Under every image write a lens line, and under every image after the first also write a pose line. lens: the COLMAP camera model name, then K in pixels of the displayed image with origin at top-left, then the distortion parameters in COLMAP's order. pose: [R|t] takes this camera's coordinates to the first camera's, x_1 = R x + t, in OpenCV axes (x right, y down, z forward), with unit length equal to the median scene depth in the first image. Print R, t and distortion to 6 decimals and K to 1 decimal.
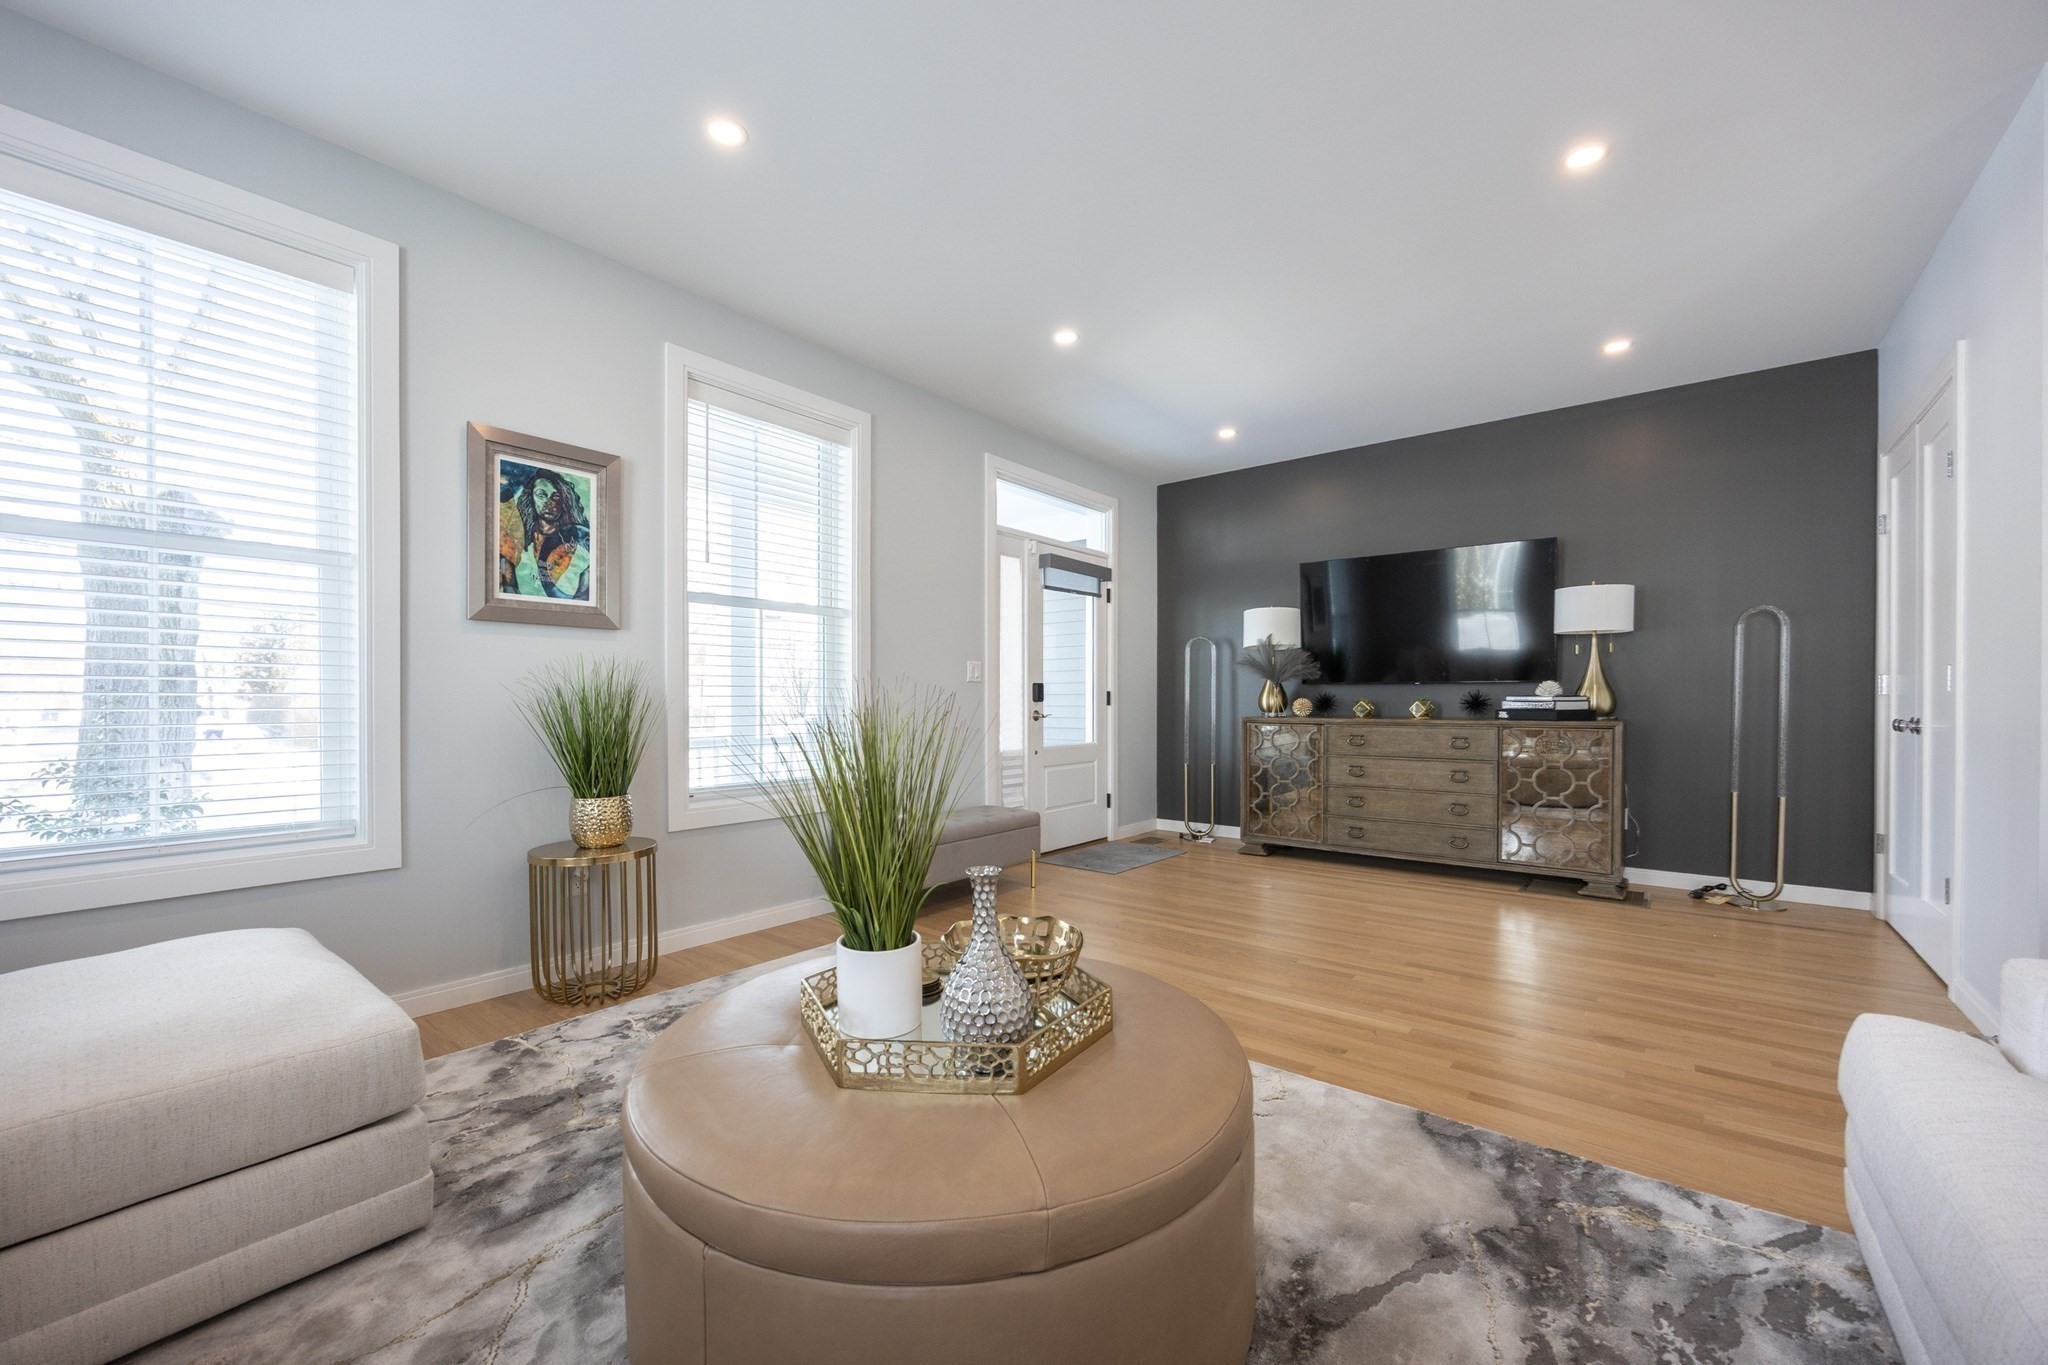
lens RADIAL K [[783.5, 0, 1000.5], [0, 783.5, 710.1], [0, 0, 1]] dist [-0.008511, 0.000991]
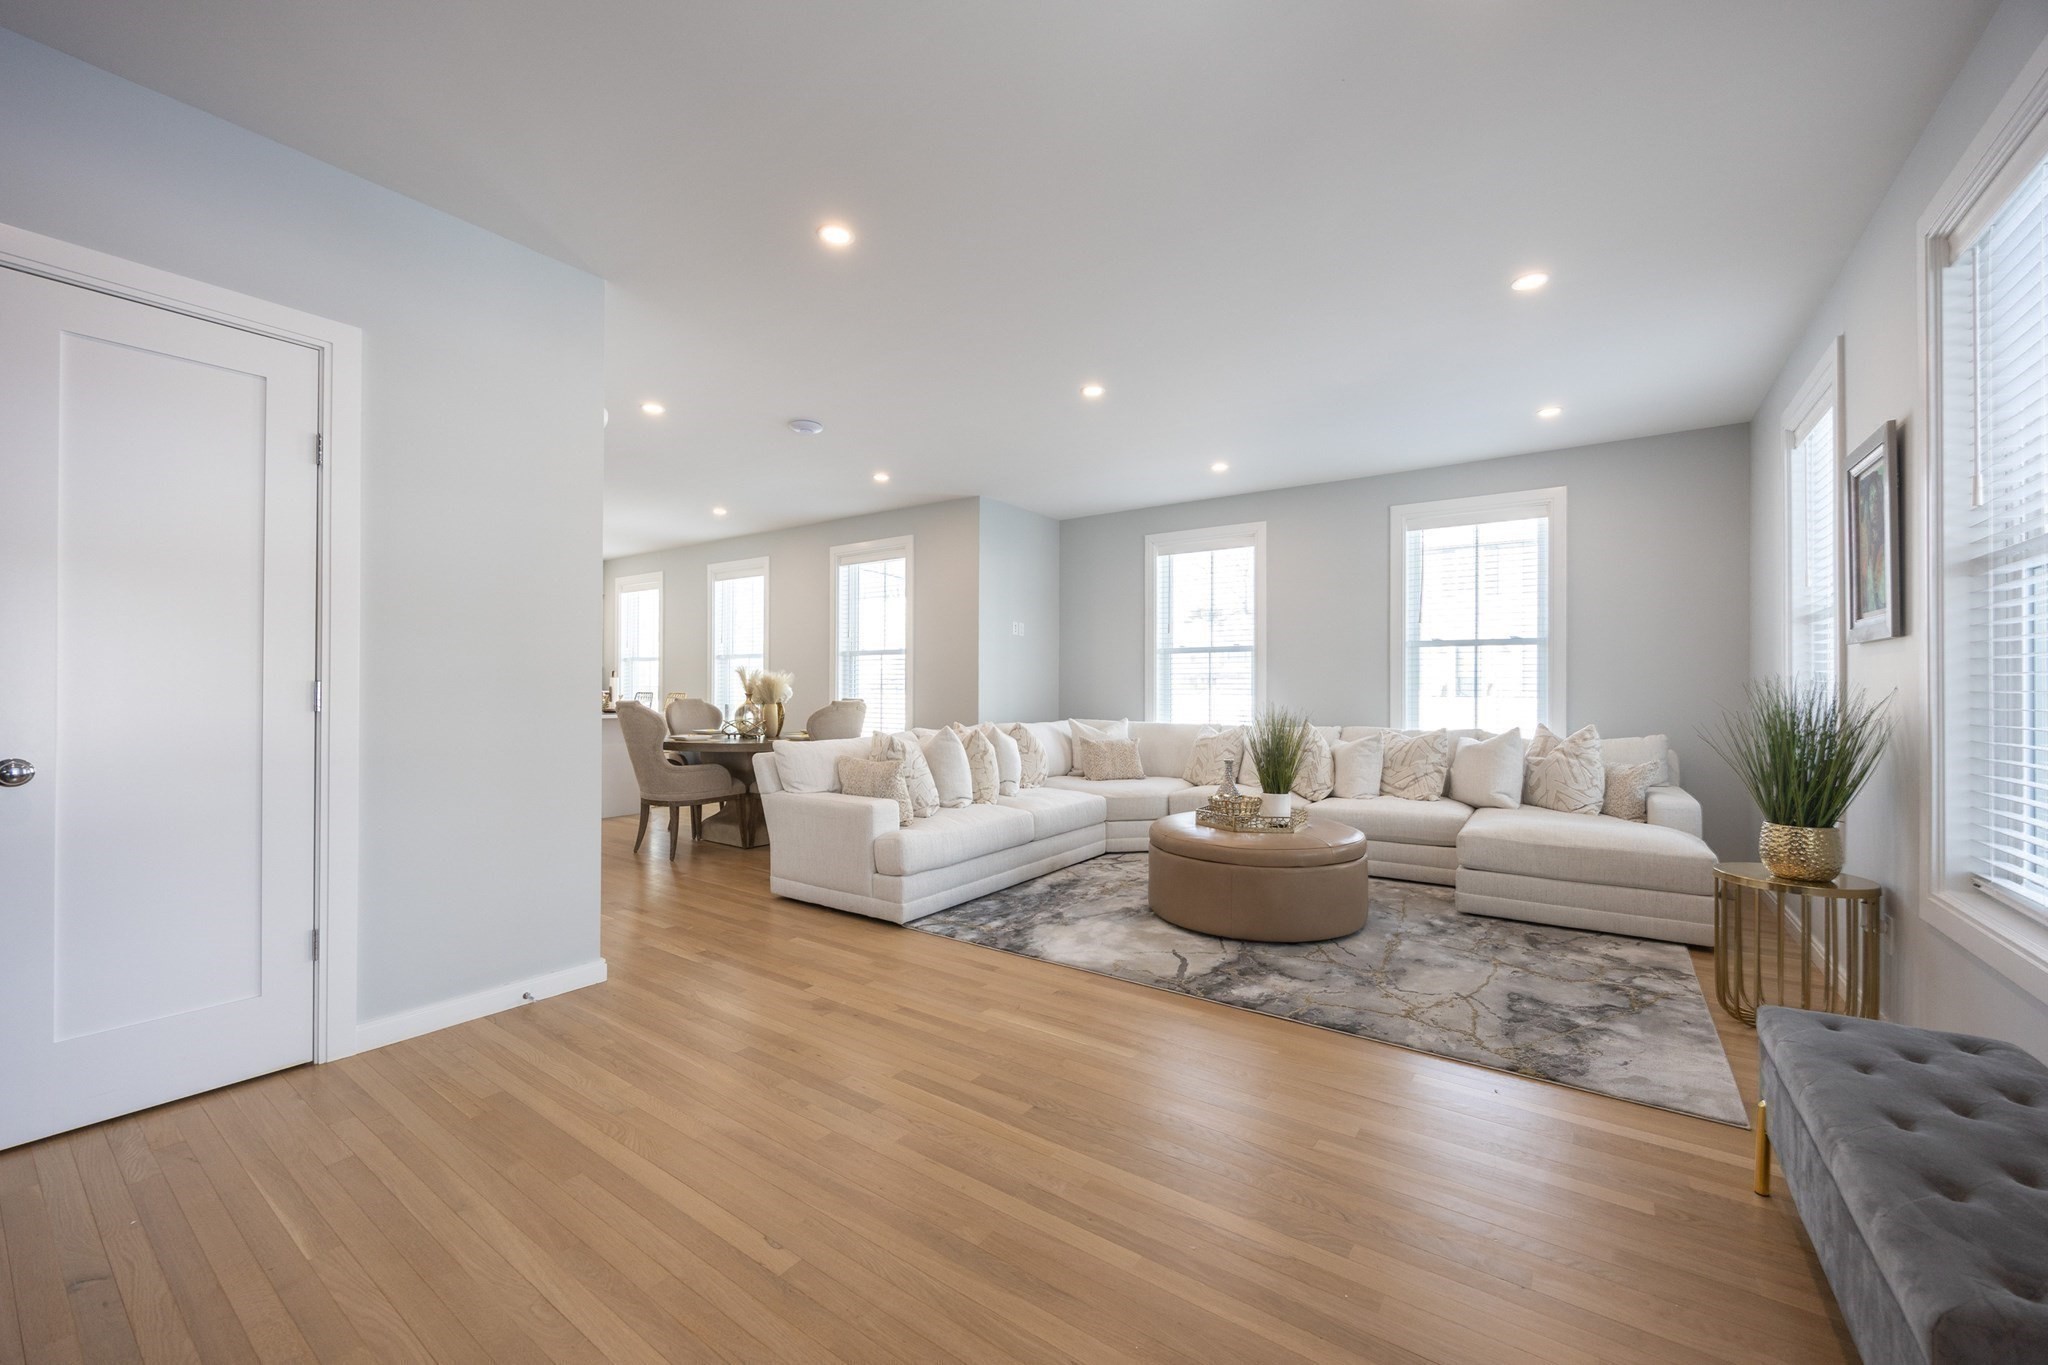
lens RADIAL K [[783.5, 0, 1039.6], [0, 783.5, 684.4], [0, 0, 1]] dist [-0.008511, 0.000991]
pose [[-0.996720, -0.002000, -0.080903, 0.324592], [-0.002642, 0.999966, 0.007834, -0.041514], [0.080885, 0.008022, -0.996691, 1.278192]]
